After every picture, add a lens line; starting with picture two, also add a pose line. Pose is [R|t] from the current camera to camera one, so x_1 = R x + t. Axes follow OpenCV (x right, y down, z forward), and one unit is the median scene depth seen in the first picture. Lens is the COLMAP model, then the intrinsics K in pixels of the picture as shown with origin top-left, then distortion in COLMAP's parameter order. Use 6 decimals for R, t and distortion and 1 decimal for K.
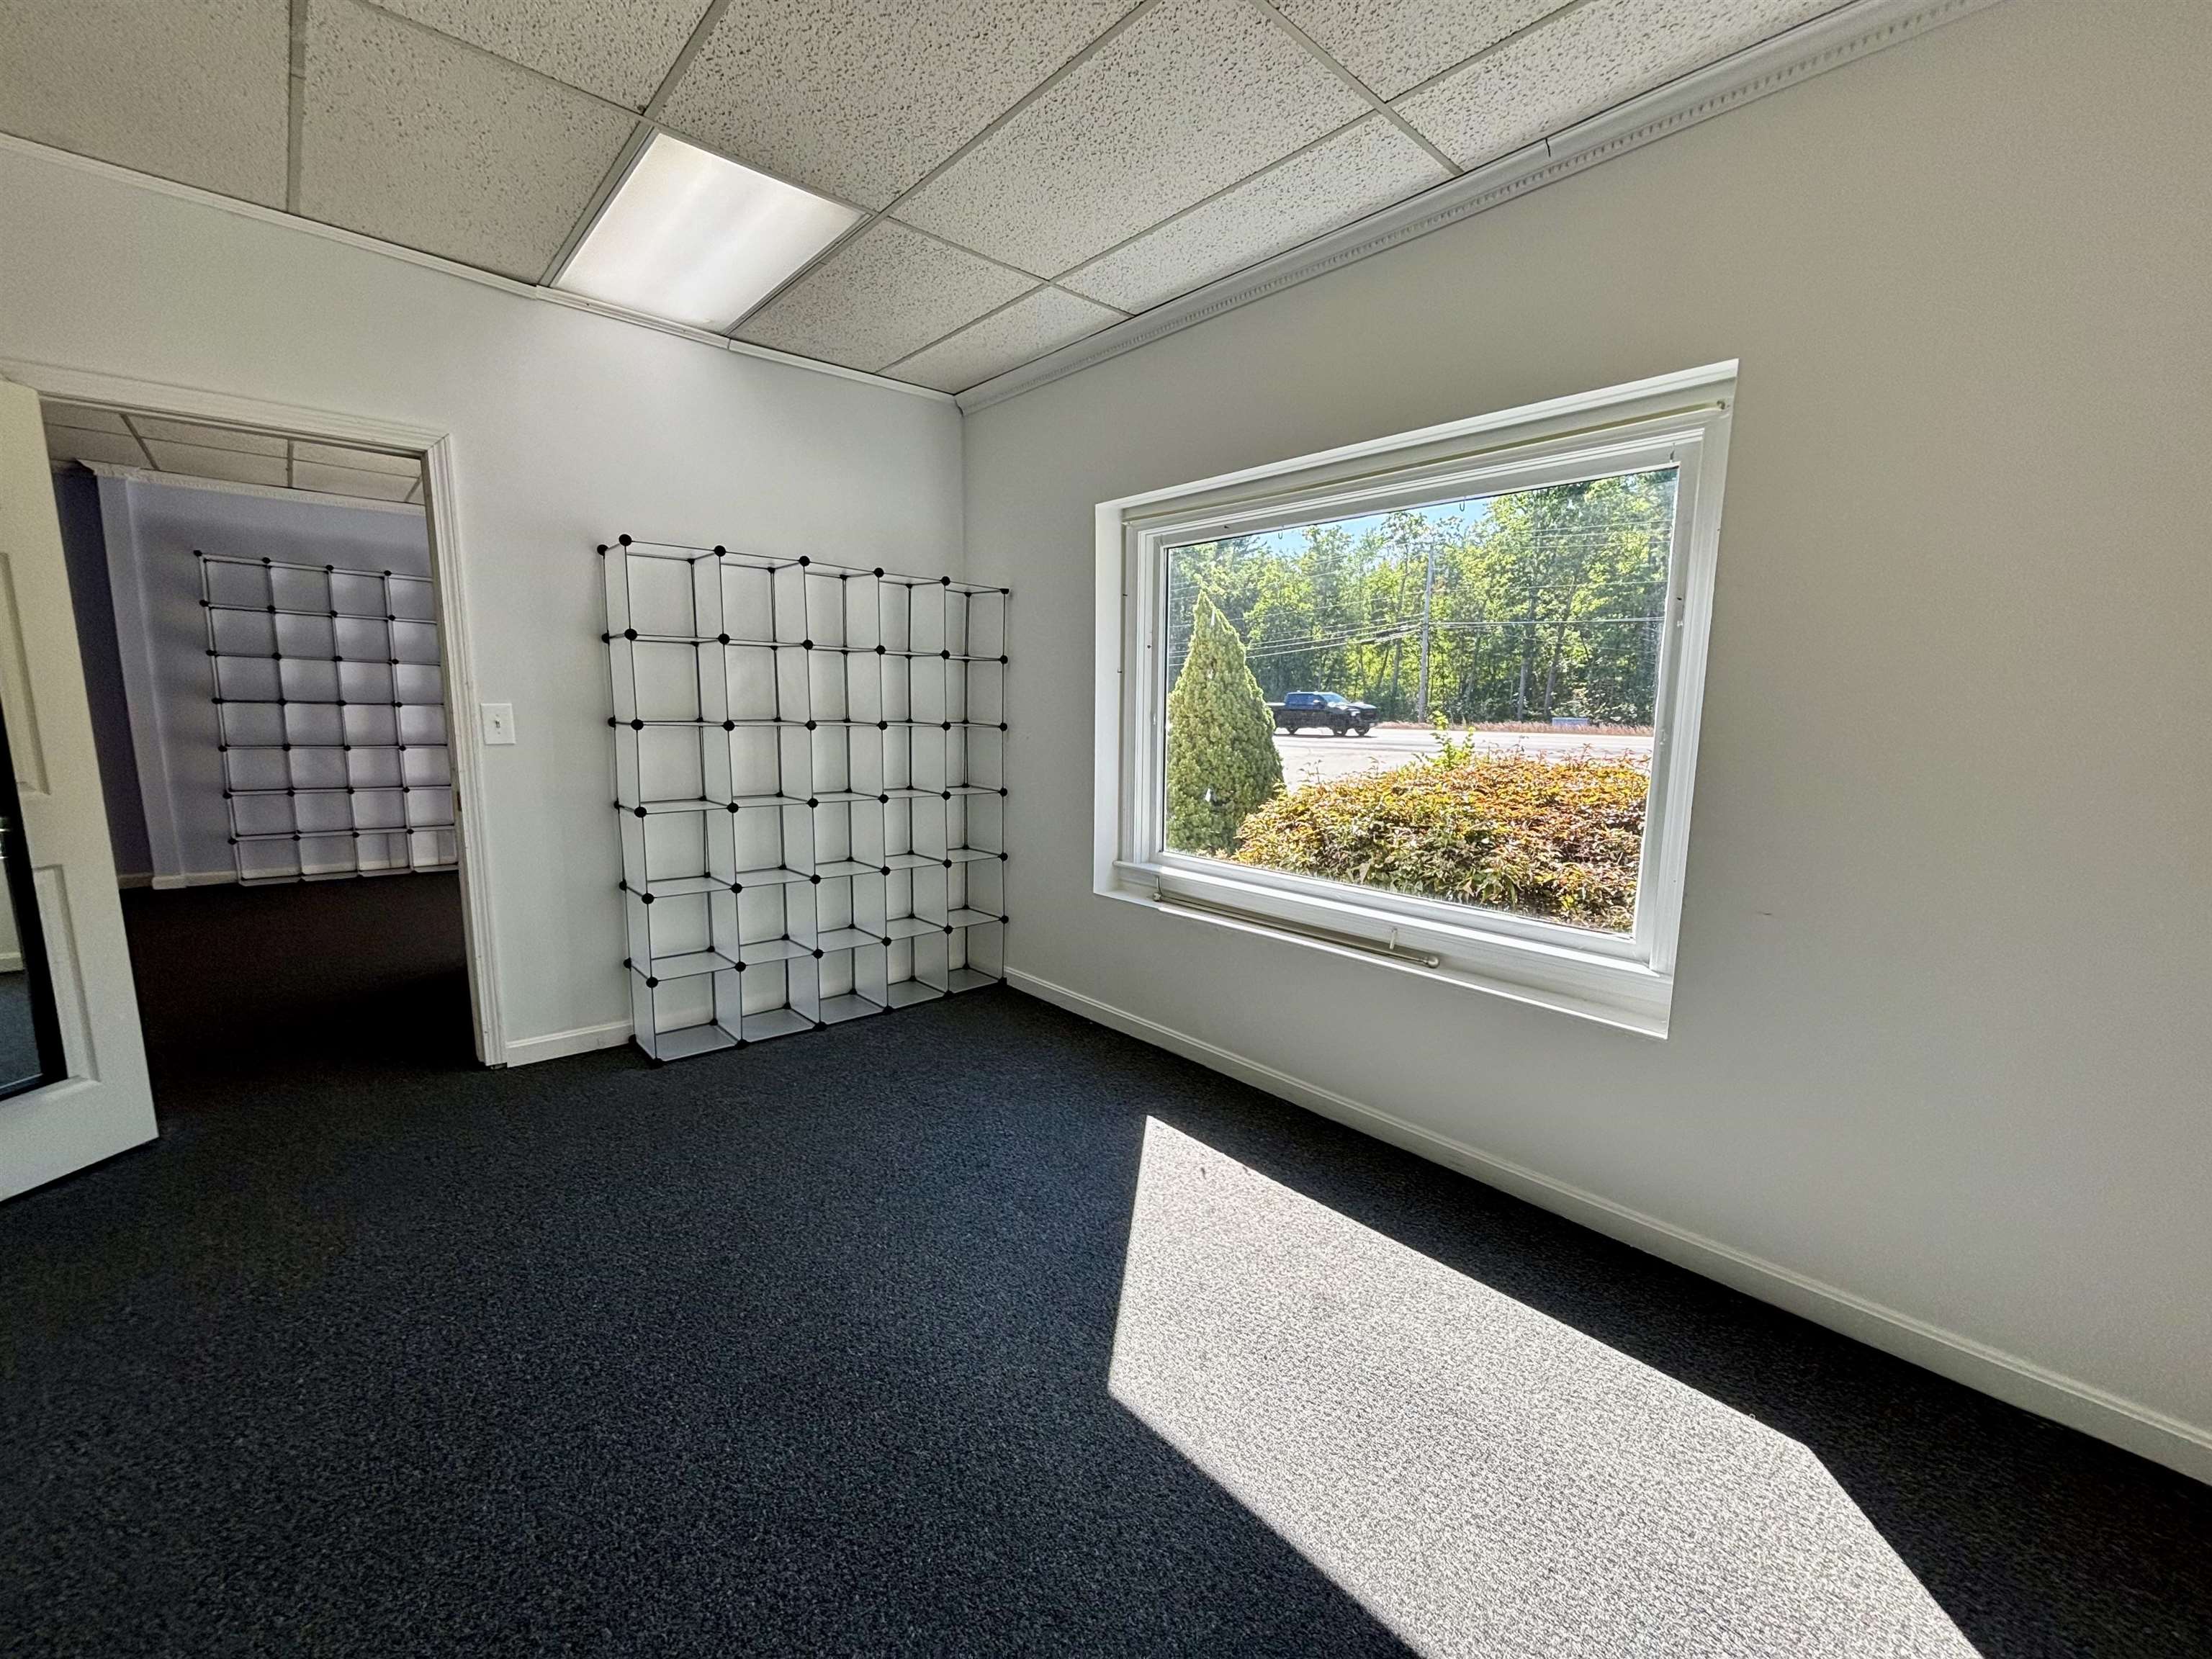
lens RADIAL K [[888.2, 0, 1106.5], [0, 888.2, 833.5], [0, 0, 1]] dist [-0.000900, -0.000080]
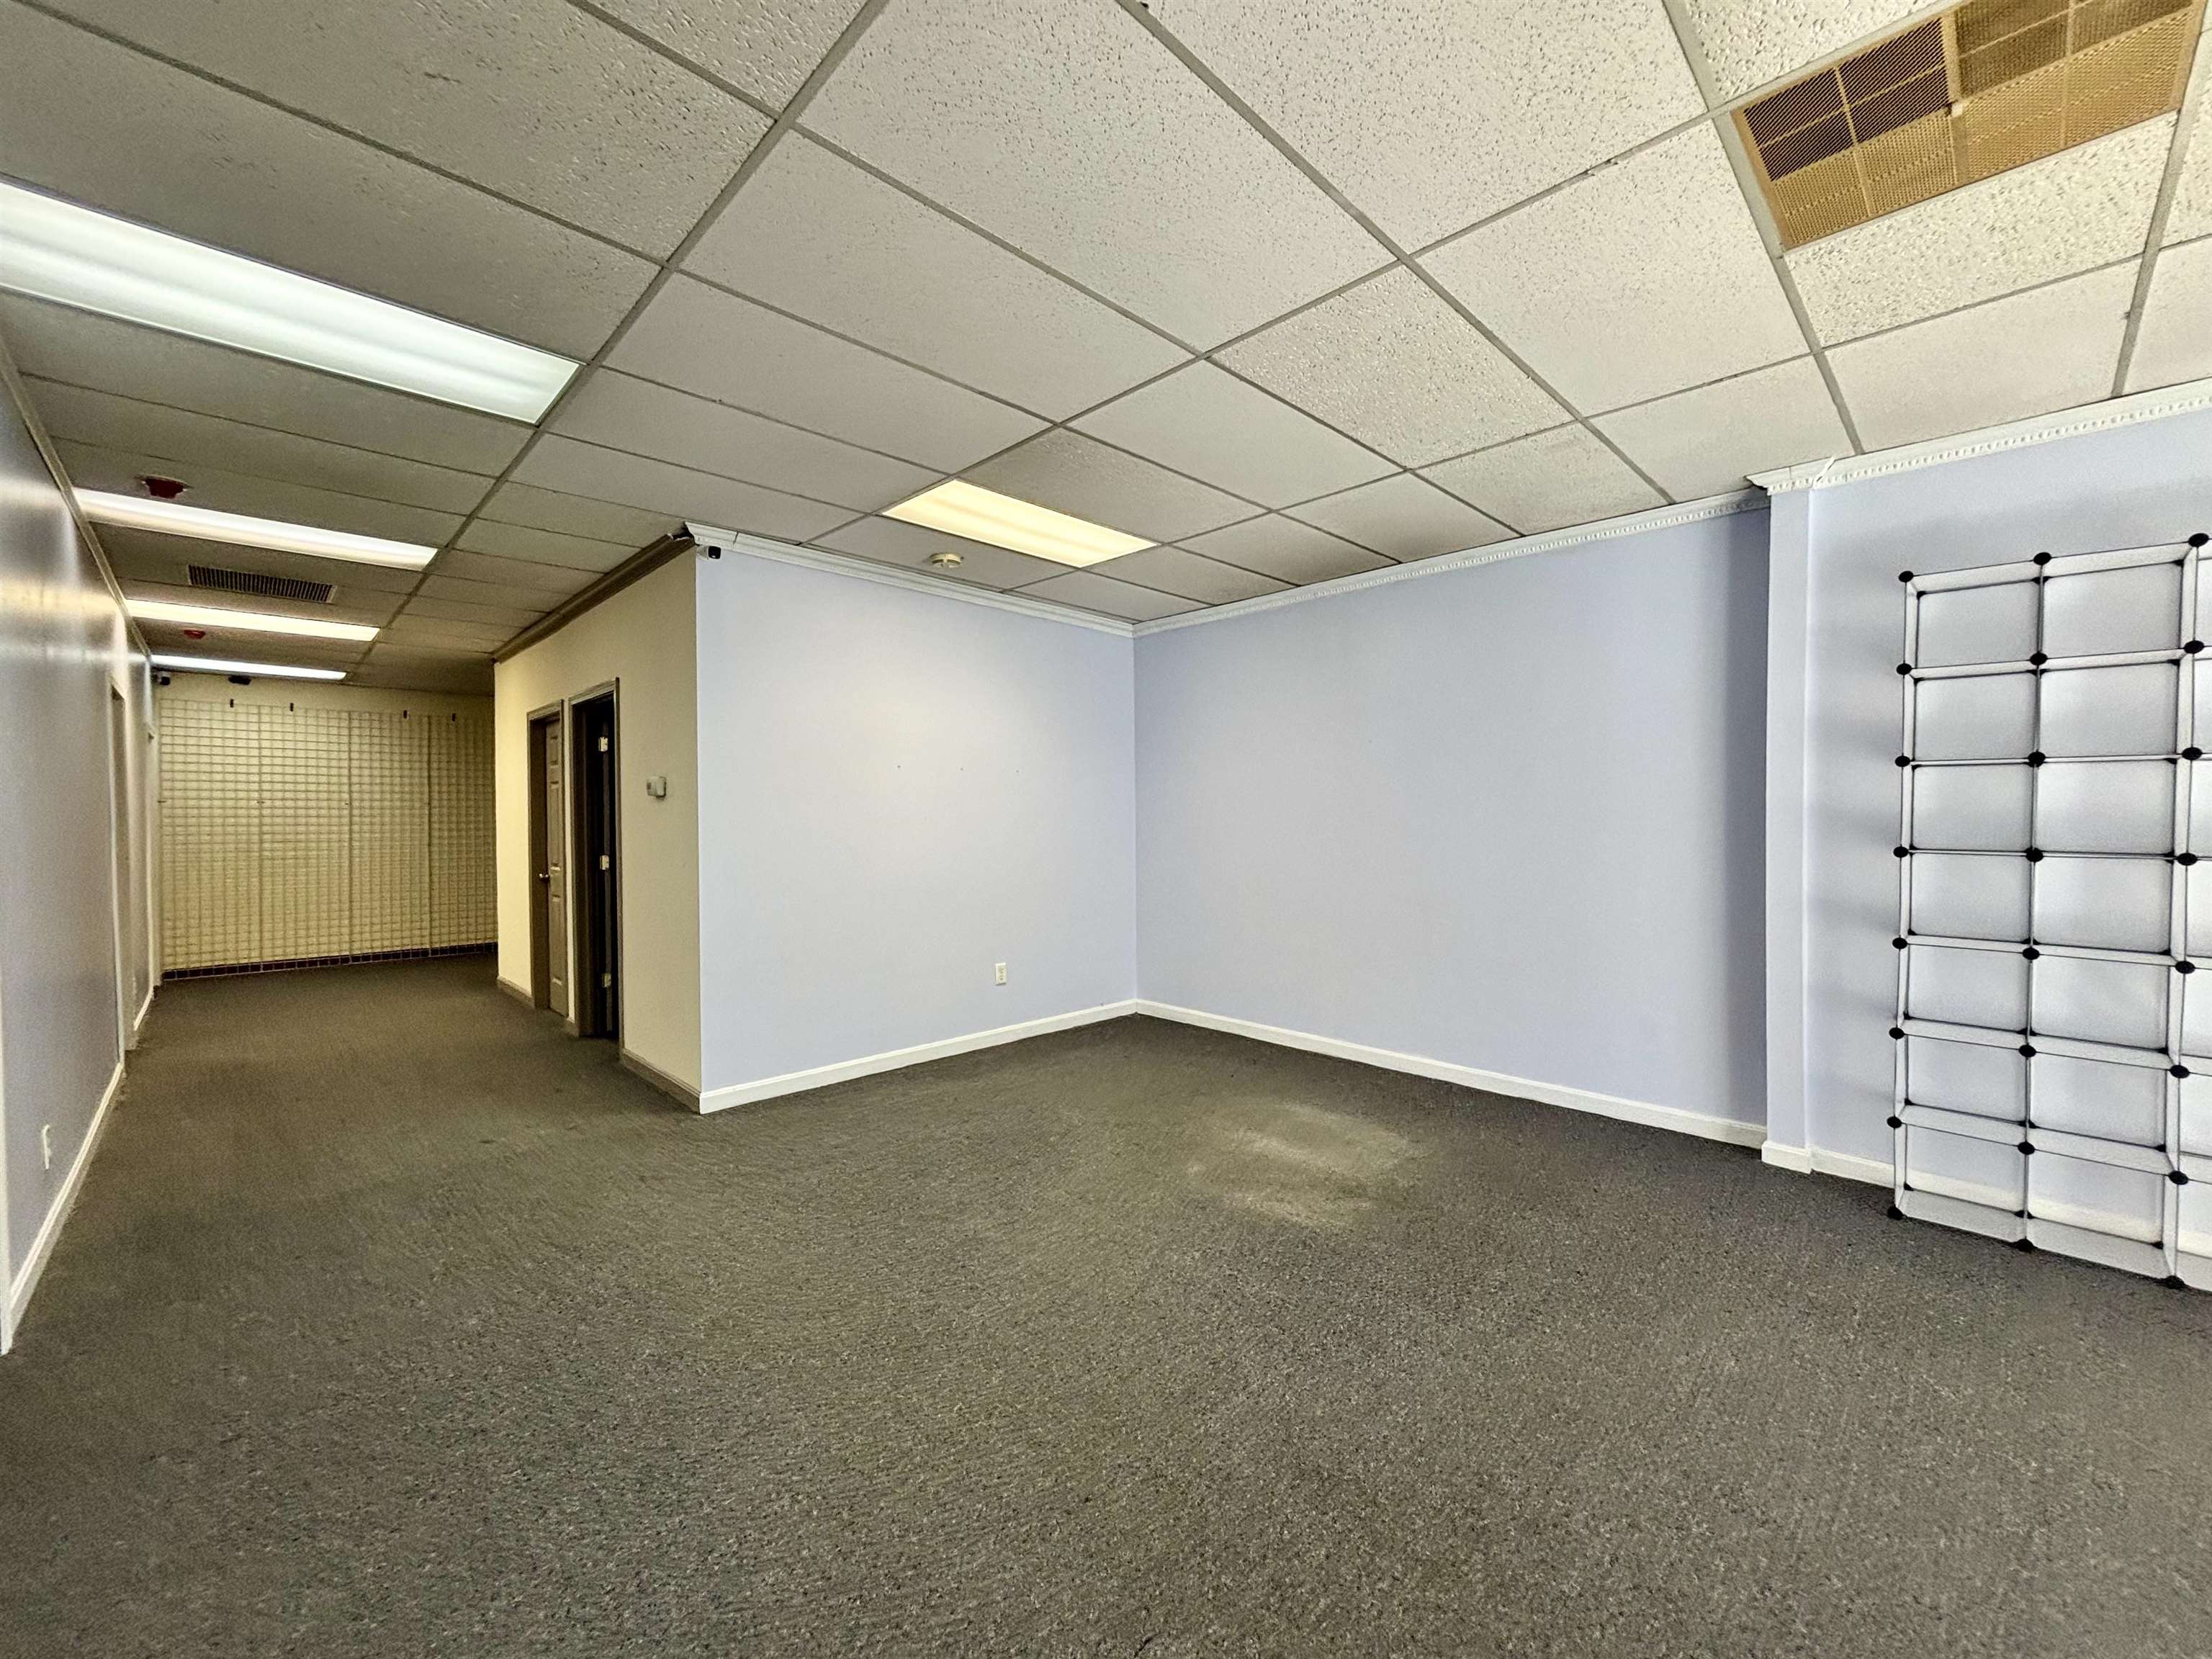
lens RADIAL K [[887.0, 0, 1110.8], [0, 887.0, 832.3], [0, 0, 1]] dist [-0.000792, 0.000296]
pose [[0.066353, 0.001599, -0.997795, -0.481987], [-0.142919, 0.989703, -0.007918, -0.083952], [0.987508, 0.143129, 0.065898, 0.472055]]
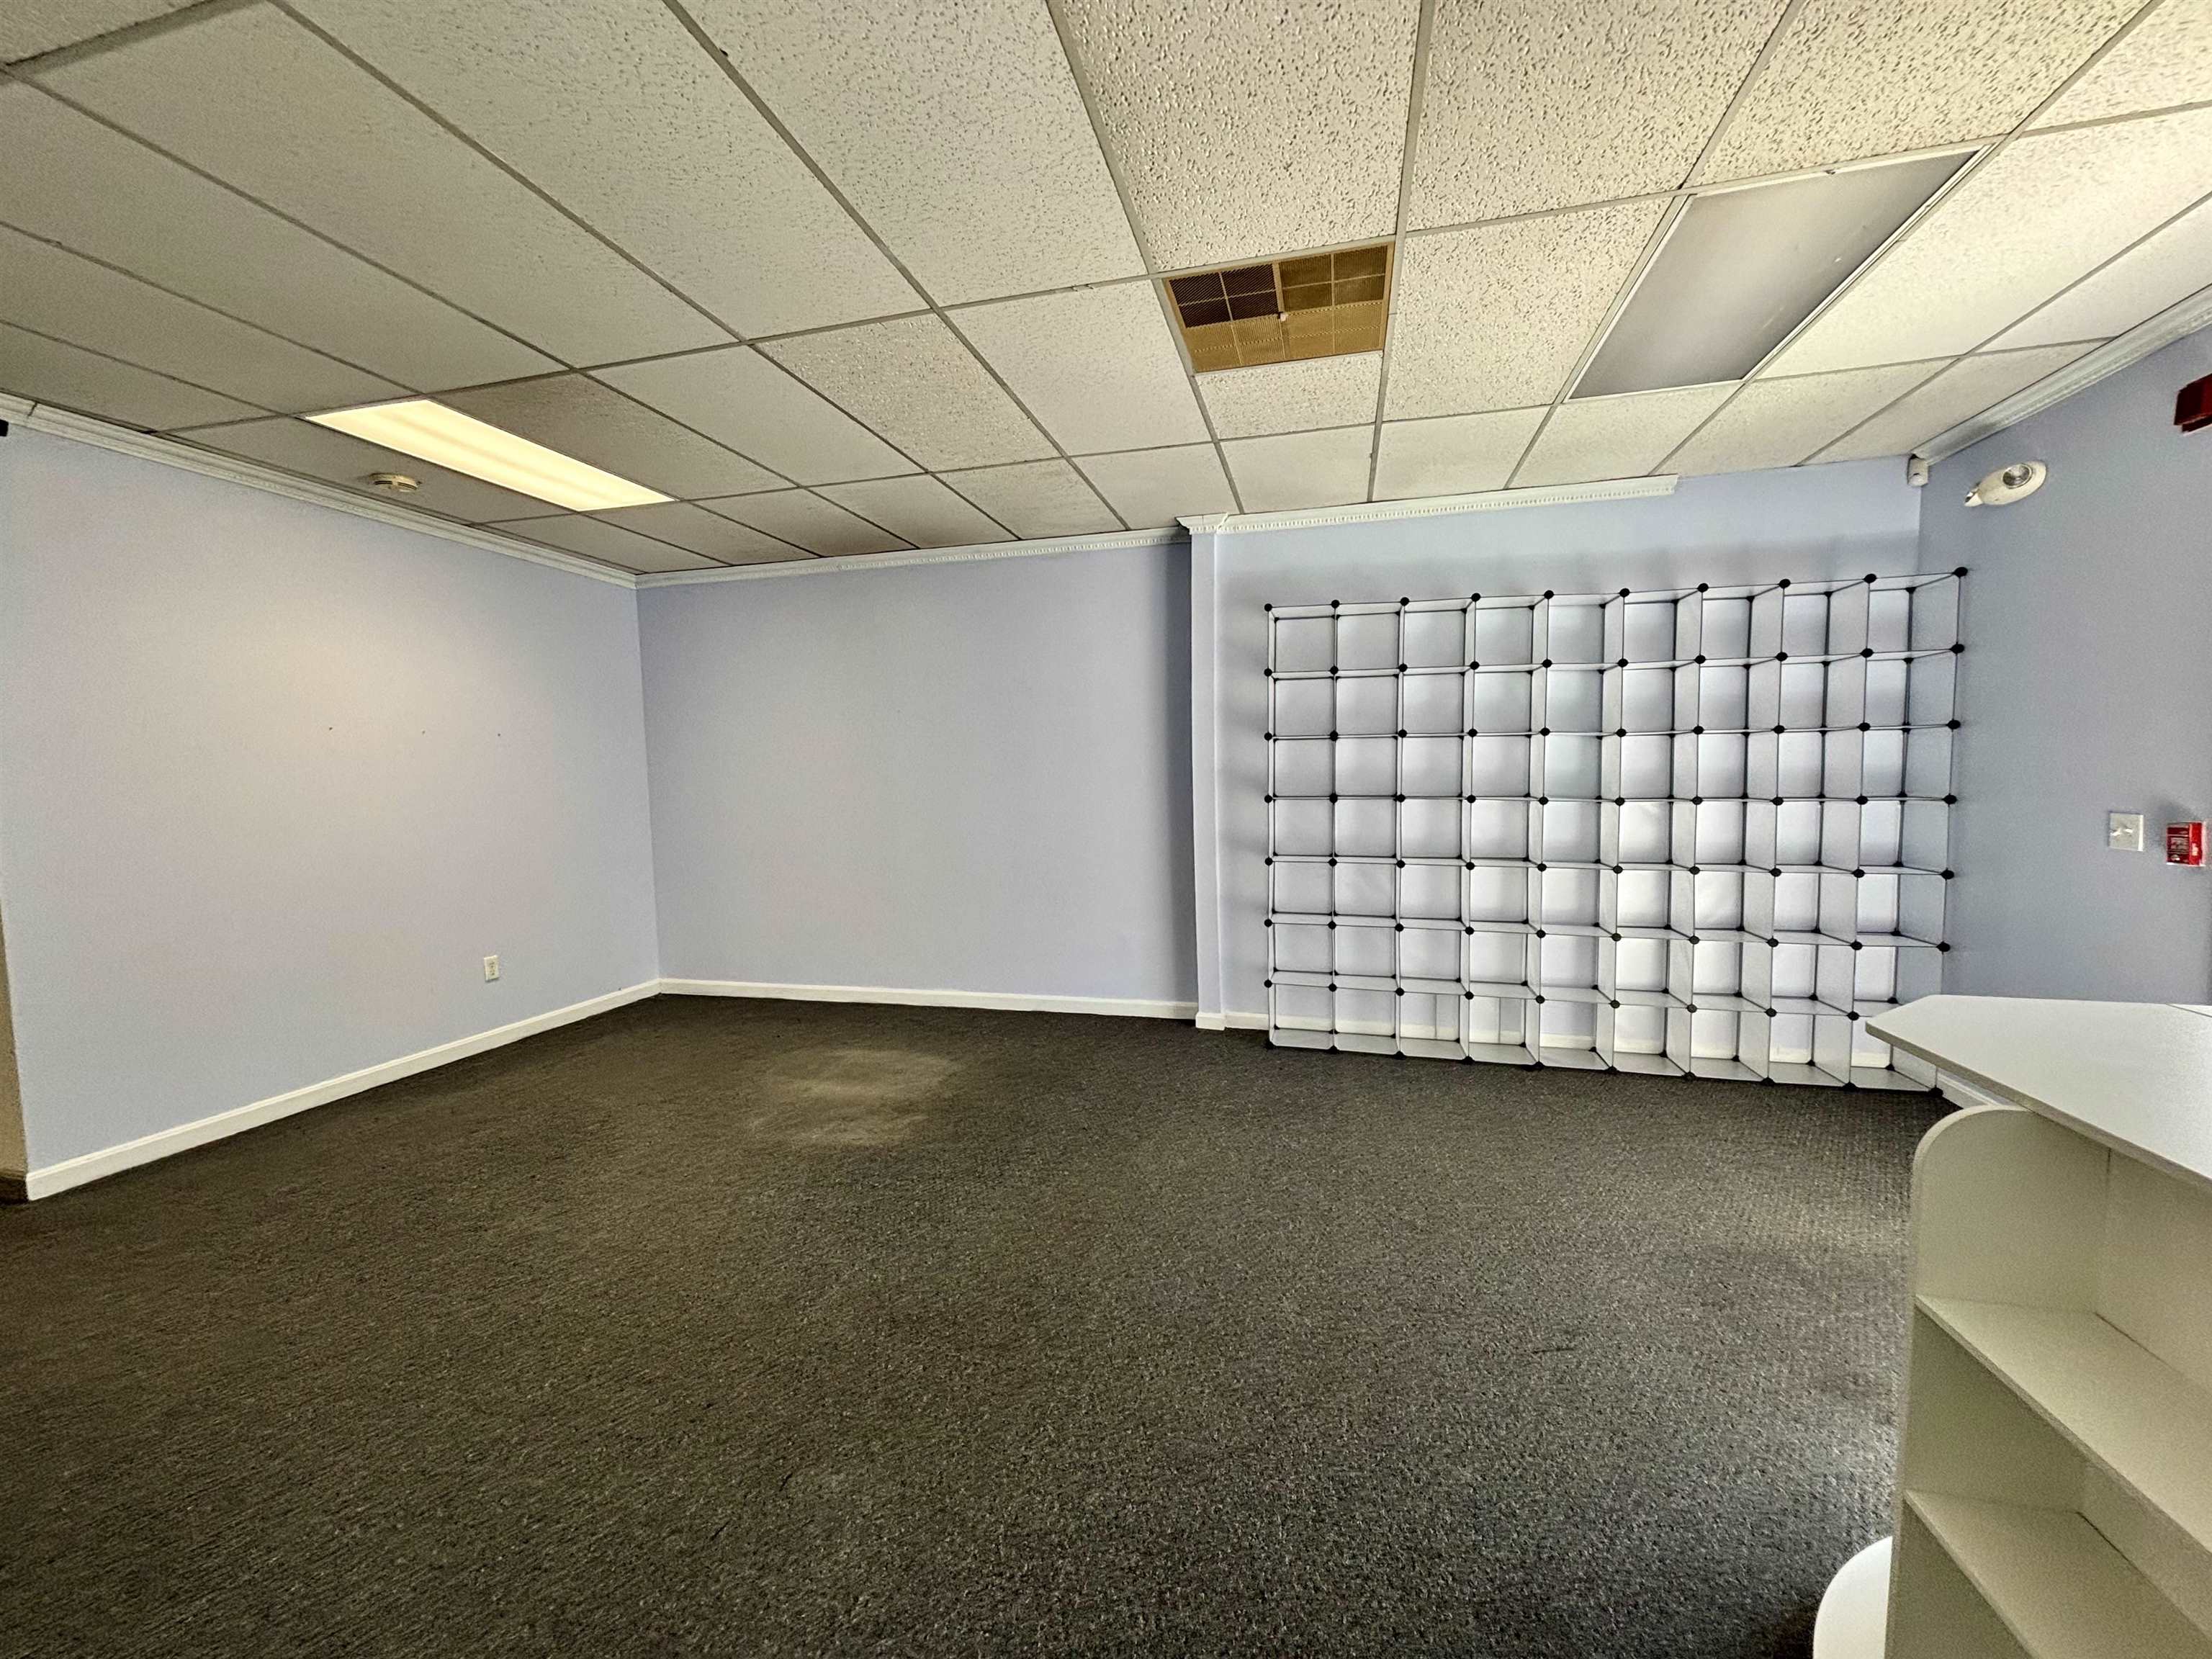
lens RADIAL K [[888.2, 0, 1106.5], [0, 888.2, 833.5], [0, 0, 1]] dist [-0.000900, -0.000080]
pose [[0.568881, 0.028577, -0.821923, -0.425823], [-0.093116, 0.995208, -0.029847, -0.078072], [0.817131, 0.093513, 0.568816, 0.425149]]
